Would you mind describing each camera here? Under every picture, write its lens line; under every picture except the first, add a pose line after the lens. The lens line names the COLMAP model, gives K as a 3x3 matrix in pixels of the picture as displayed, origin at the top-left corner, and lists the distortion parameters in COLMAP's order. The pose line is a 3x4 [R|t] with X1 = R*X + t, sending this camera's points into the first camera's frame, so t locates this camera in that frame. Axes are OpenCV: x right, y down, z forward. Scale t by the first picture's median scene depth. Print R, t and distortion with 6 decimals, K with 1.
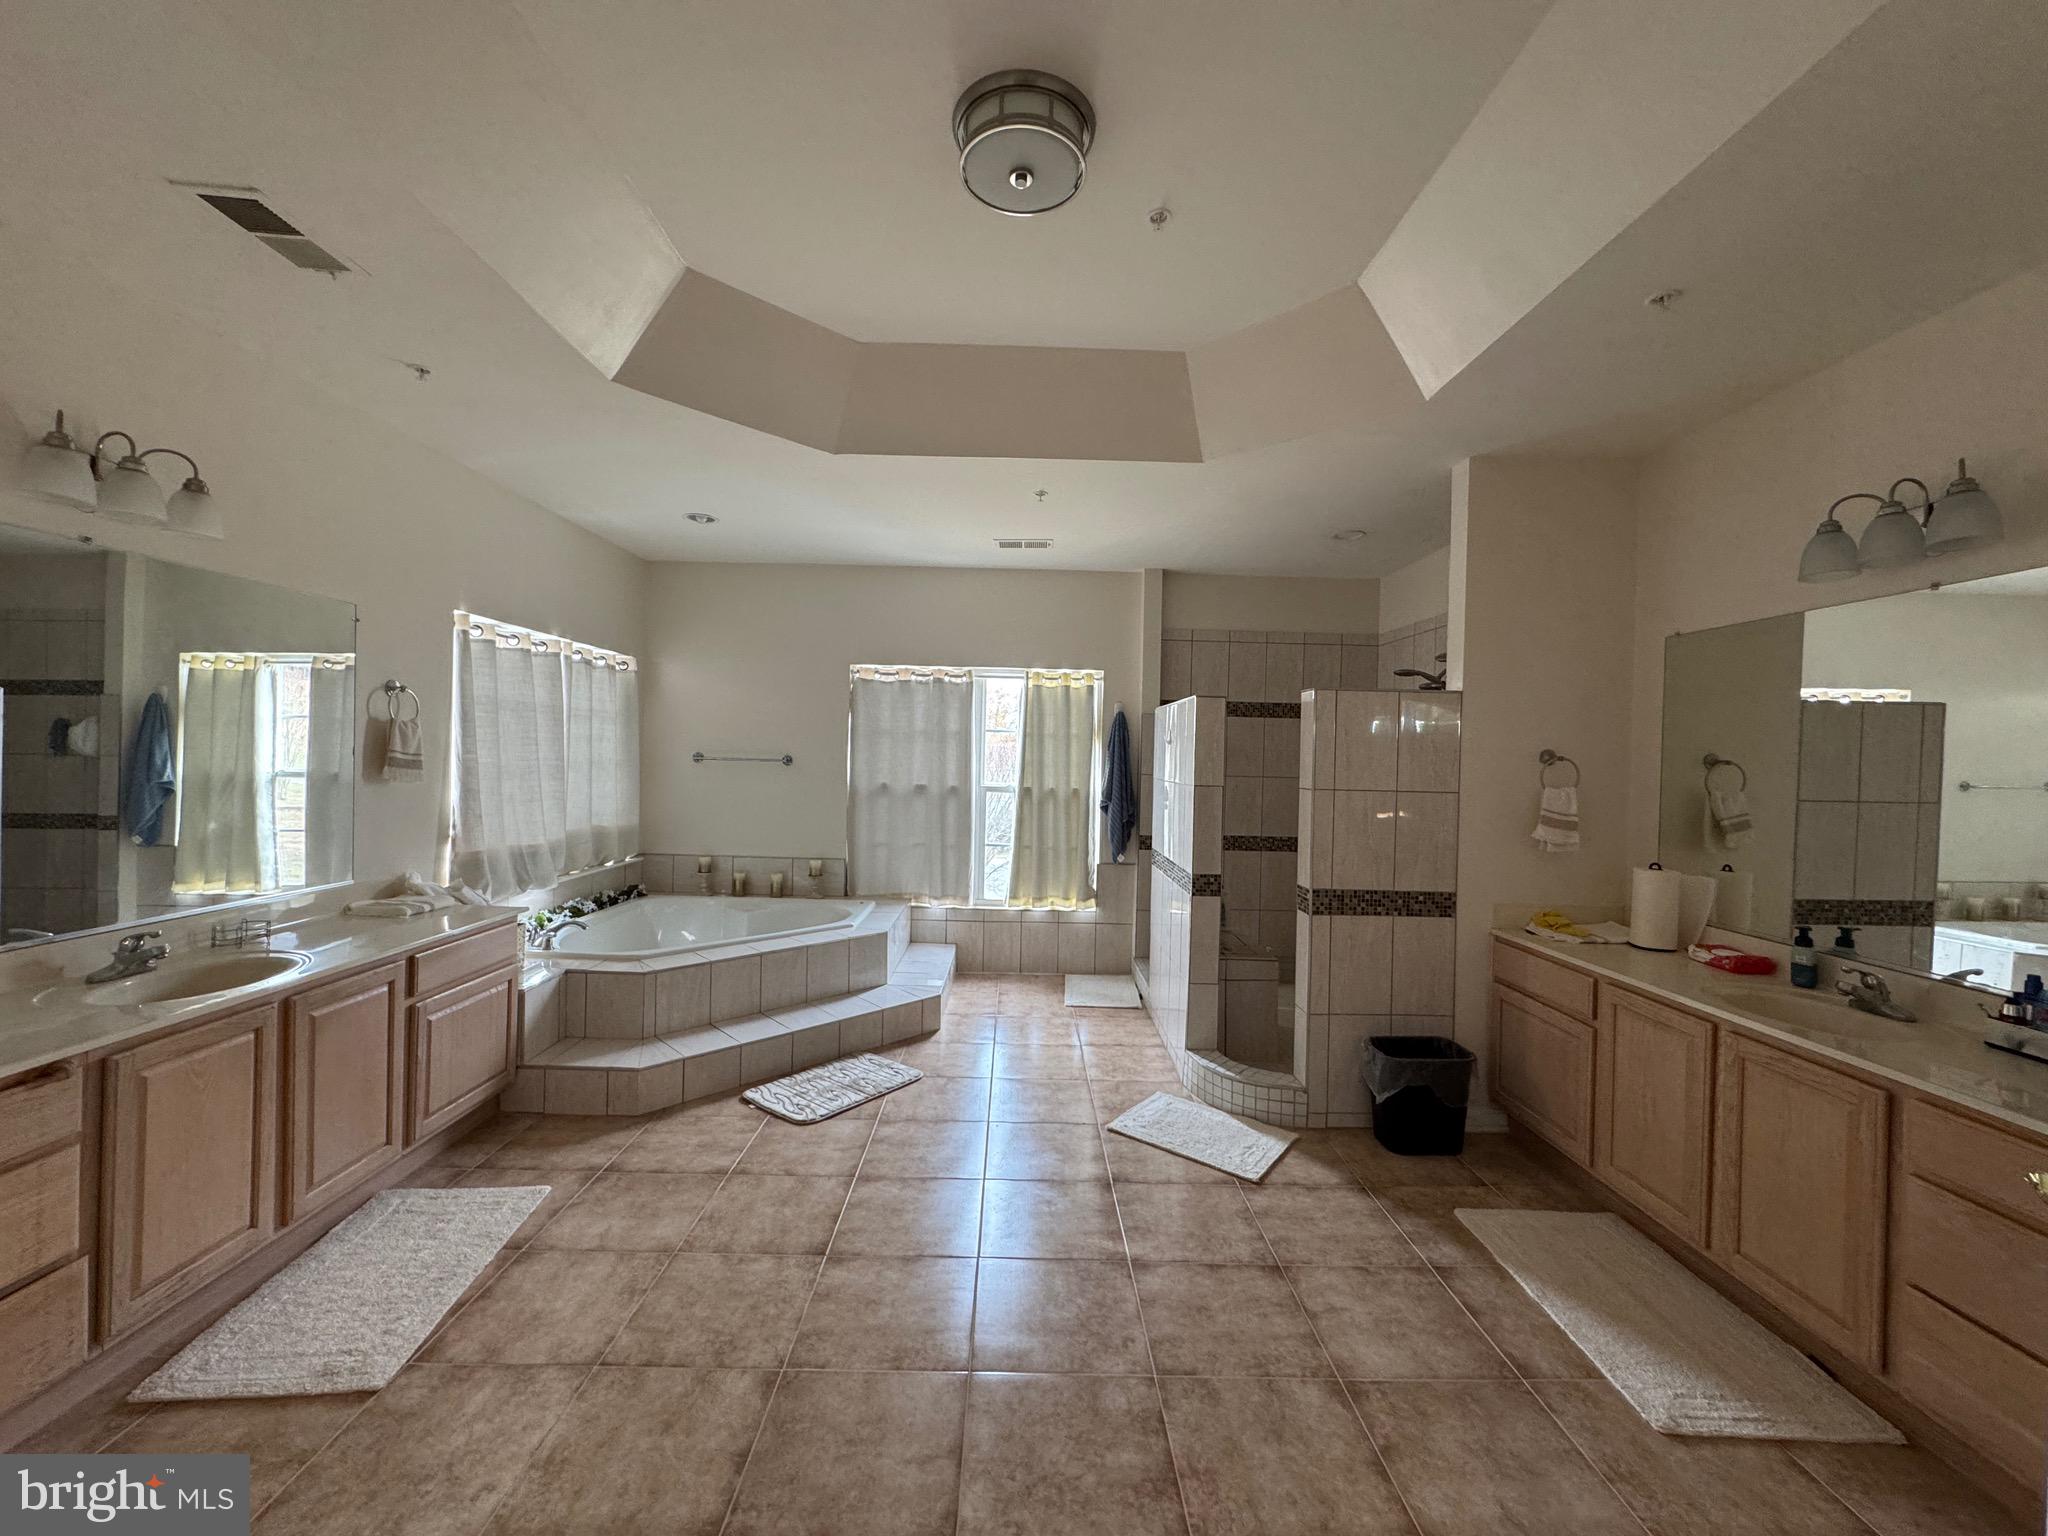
lens RADIAL K [[815.8, 0, 1022.0], [0, 815.8, 766.8], [0, 0, 1]] dist [-0.001349, 0.000178]
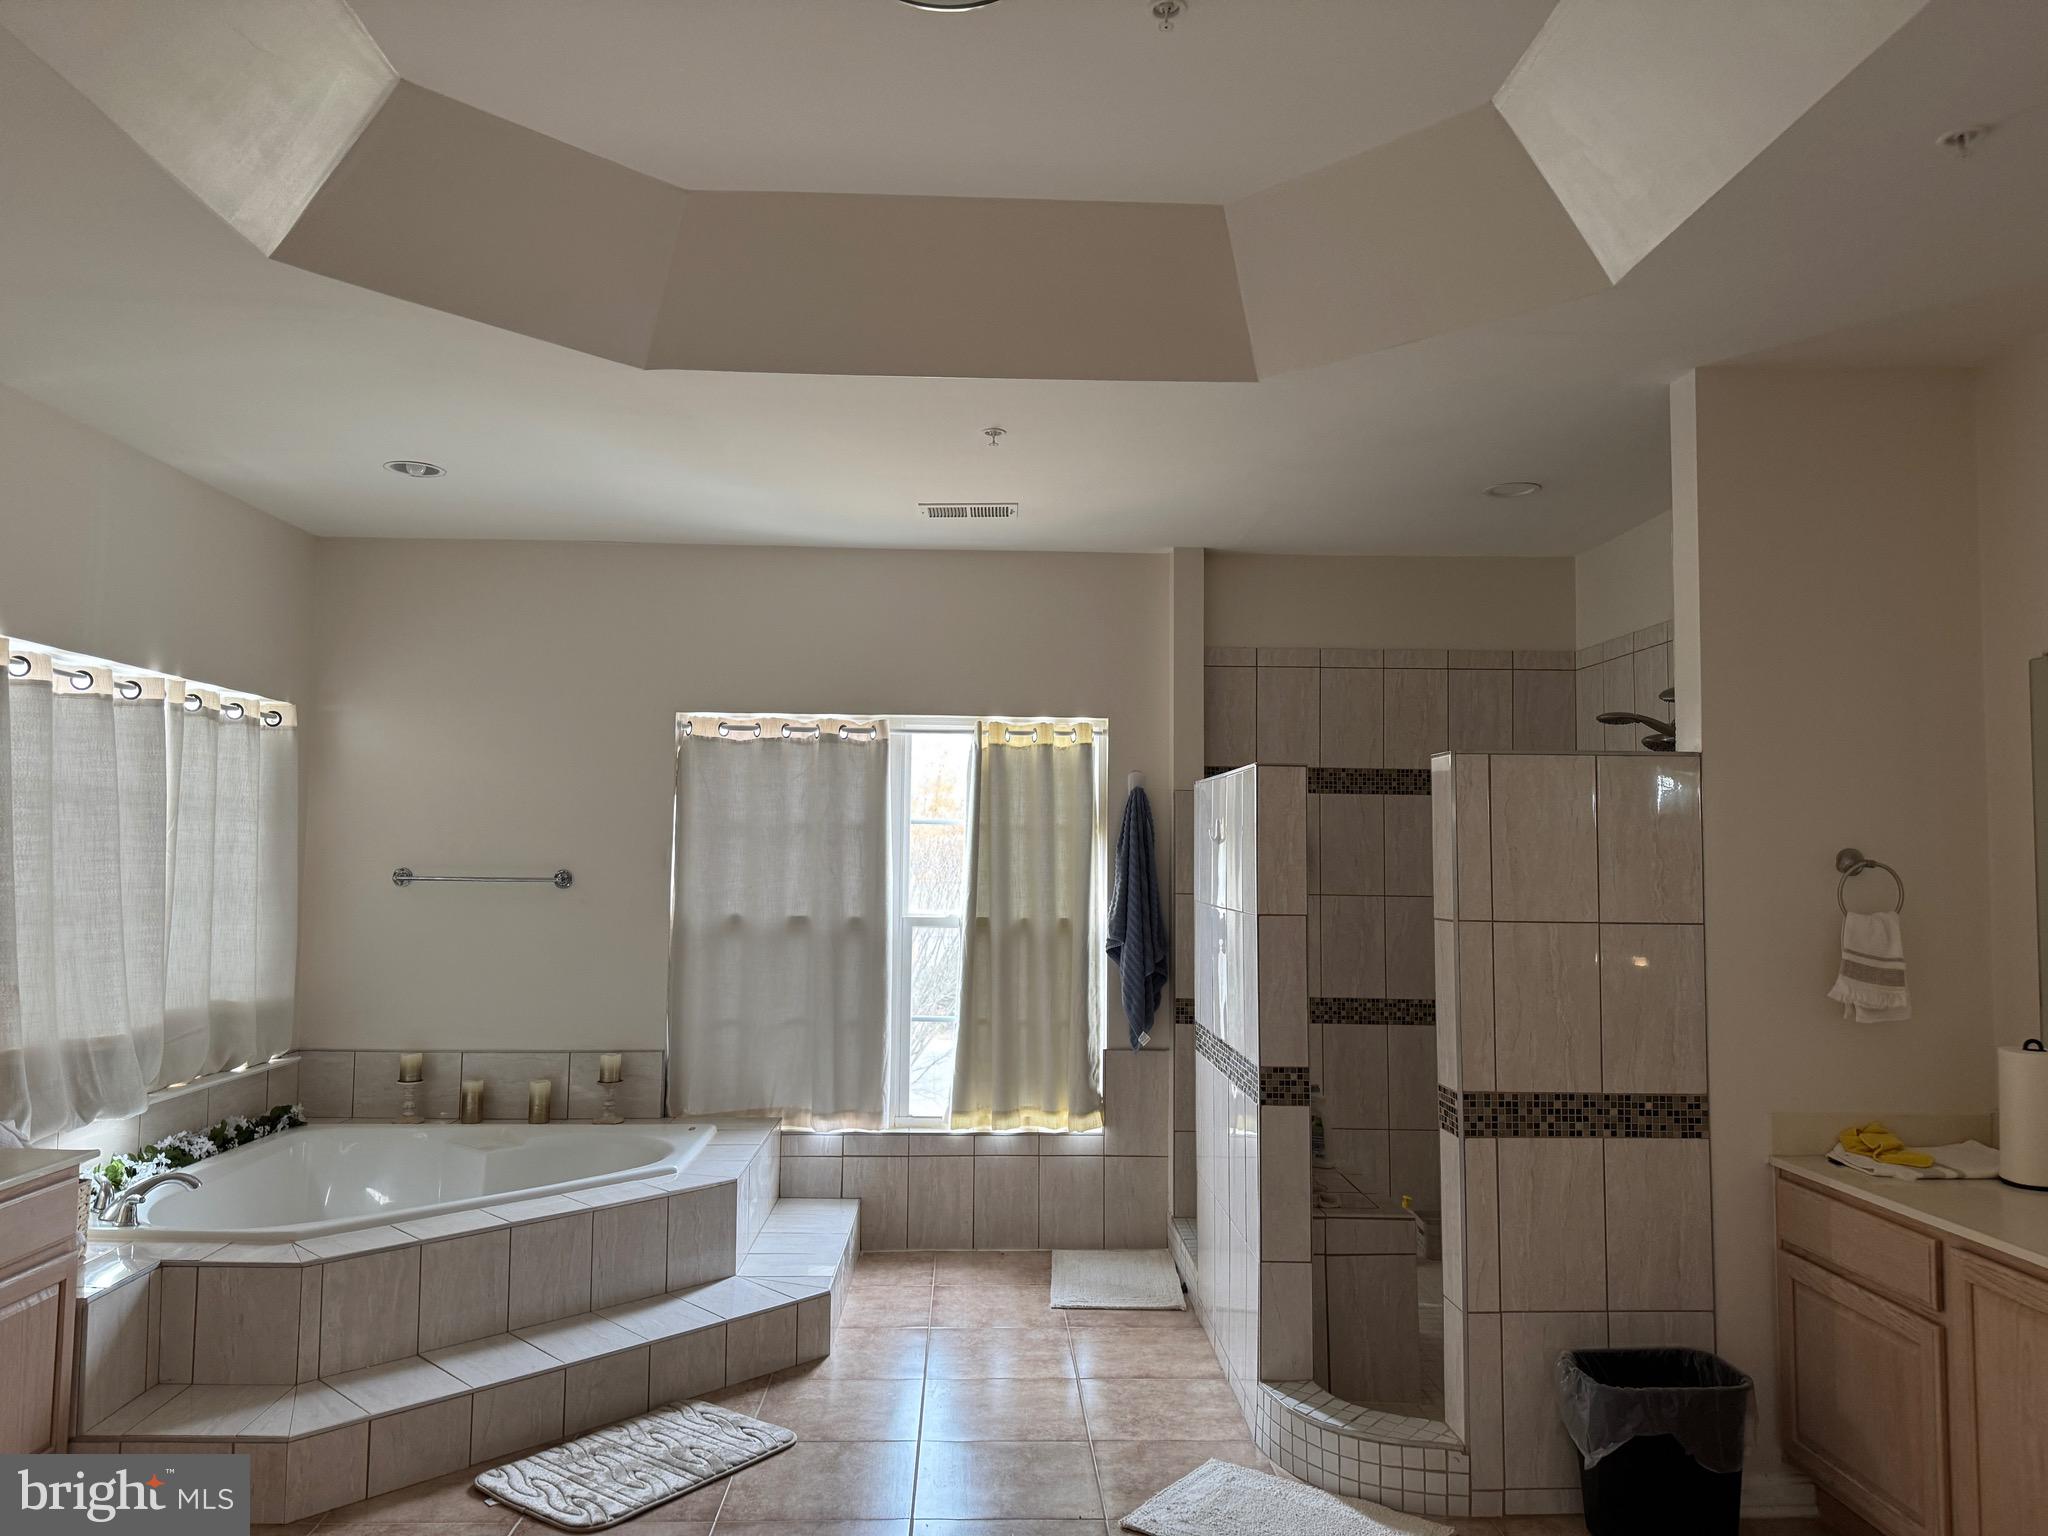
lens RADIAL K [[1431.4, 0, 1017.9], [0, 1431.4, 770.9], [0, 0, 1]] dist [0.100453, -0.131318]
pose [[0.999622, -0.012060, 0.024696, 0.012709], [0.013828, 0.997255, -0.072737, -0.008061], [-0.023751, 0.073051, 0.997045, -0.044864]]
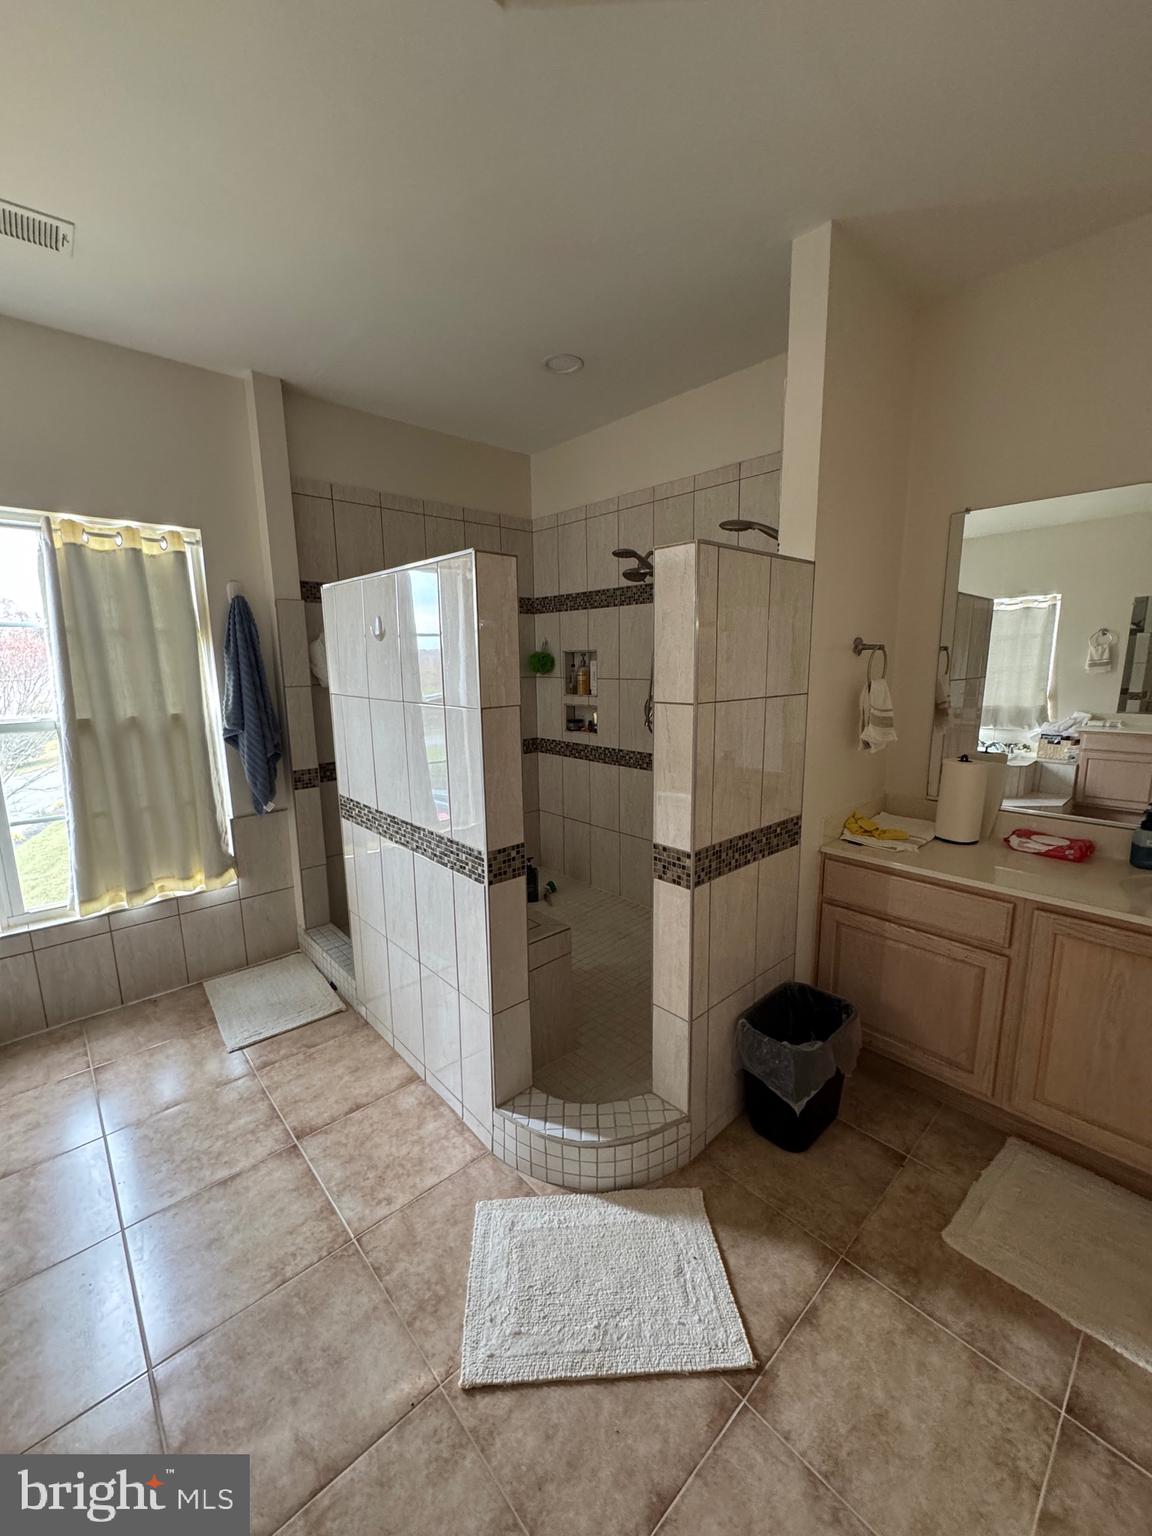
lens RADIAL K [[611.8, 0, 576.0], [0, 611.8, 768.0], [0, 0, 1]] dist [-0.001349, 0.000178]
pose [[0.745292, -0.148523, 0.649986, -0.032611], [0.038045, 0.982758, 0.180939, -0.012224], [-0.665652, -0.110124, 0.738092, 0.642402]]
